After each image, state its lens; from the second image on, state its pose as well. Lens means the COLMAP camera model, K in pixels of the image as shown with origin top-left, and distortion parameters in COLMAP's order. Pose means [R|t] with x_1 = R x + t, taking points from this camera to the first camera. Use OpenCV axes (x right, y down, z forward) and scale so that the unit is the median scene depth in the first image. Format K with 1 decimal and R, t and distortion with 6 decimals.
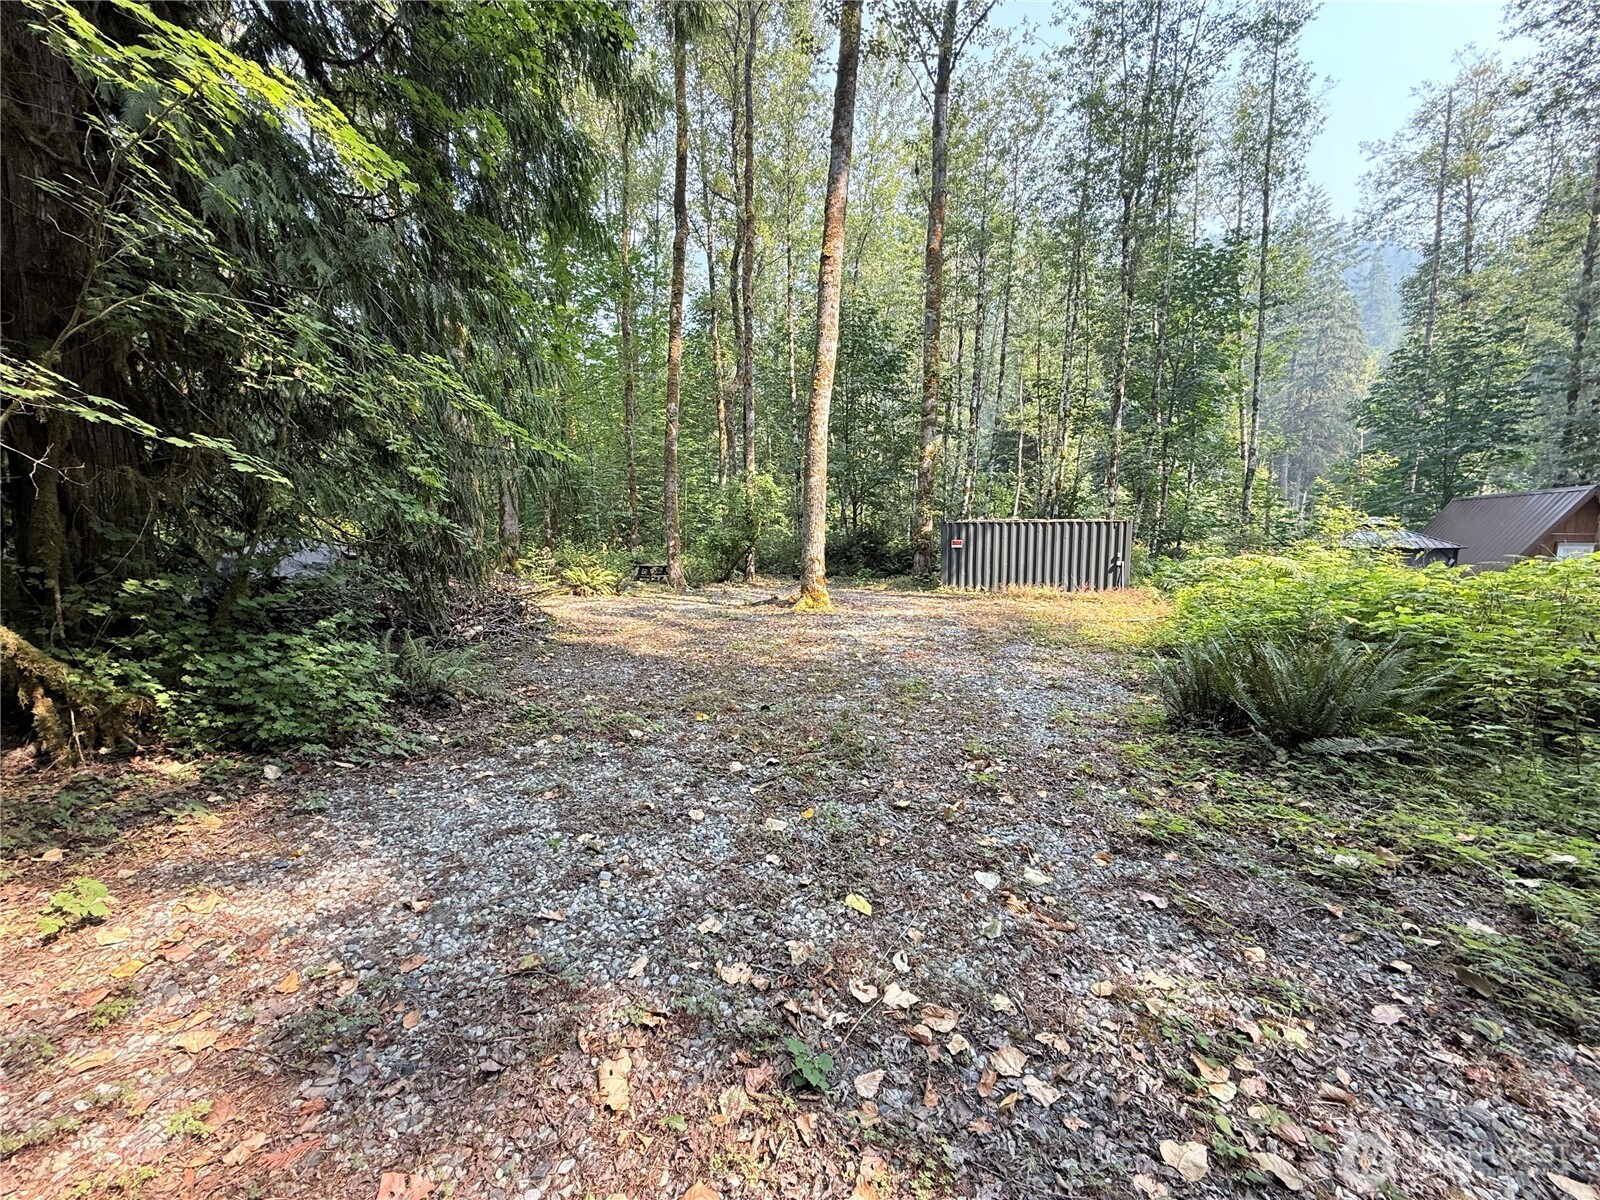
lens RADIAL K [[635.3, 0, 796.6], [0, 635.3, 596.3], [0, 0, 1]] dist [0.001636, -0.000139]
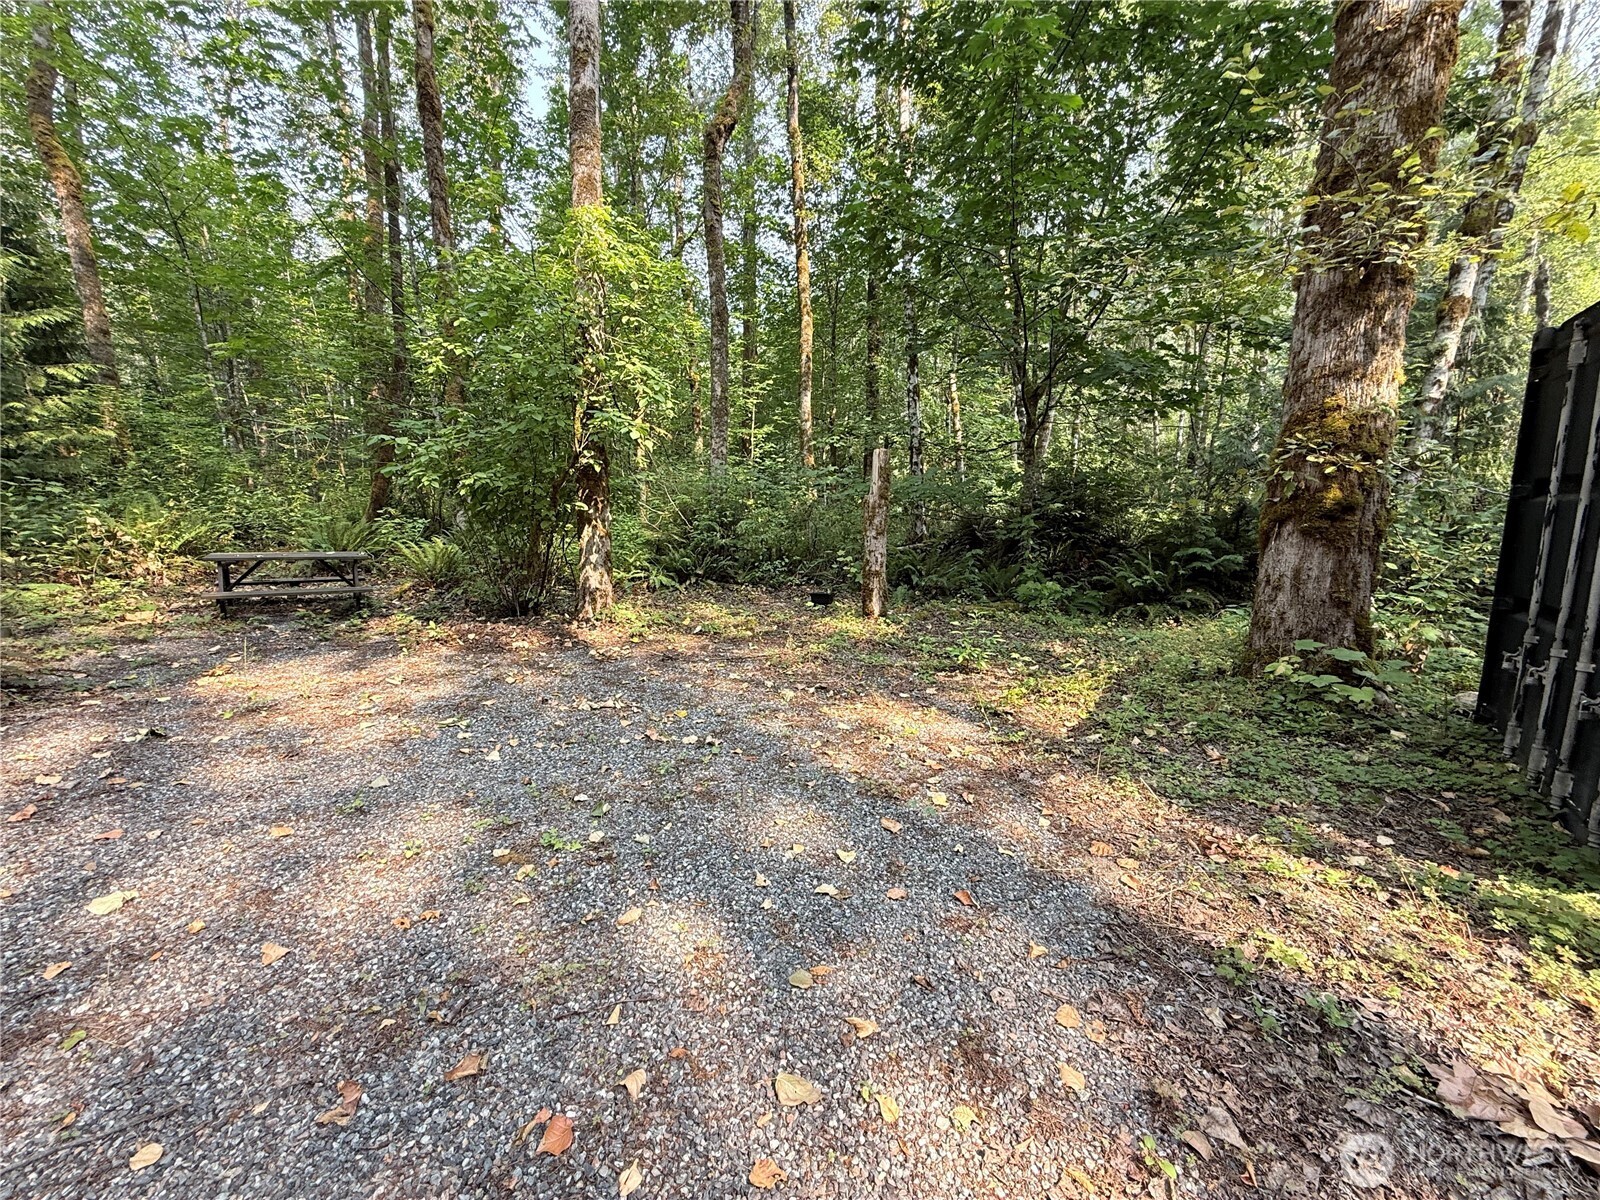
lens RADIAL K [[635.3, 0, 794.0], [0, 635.3, 603.2], [0, 0, 1]] dist [0.001636, -0.000139]
pose [[0.942286, 0.052473, -0.330672, 0.115132], [-0.038886, 0.998110, 0.047574, -0.050247], [0.332543, -0.031970, 0.942546, 0.766191]]
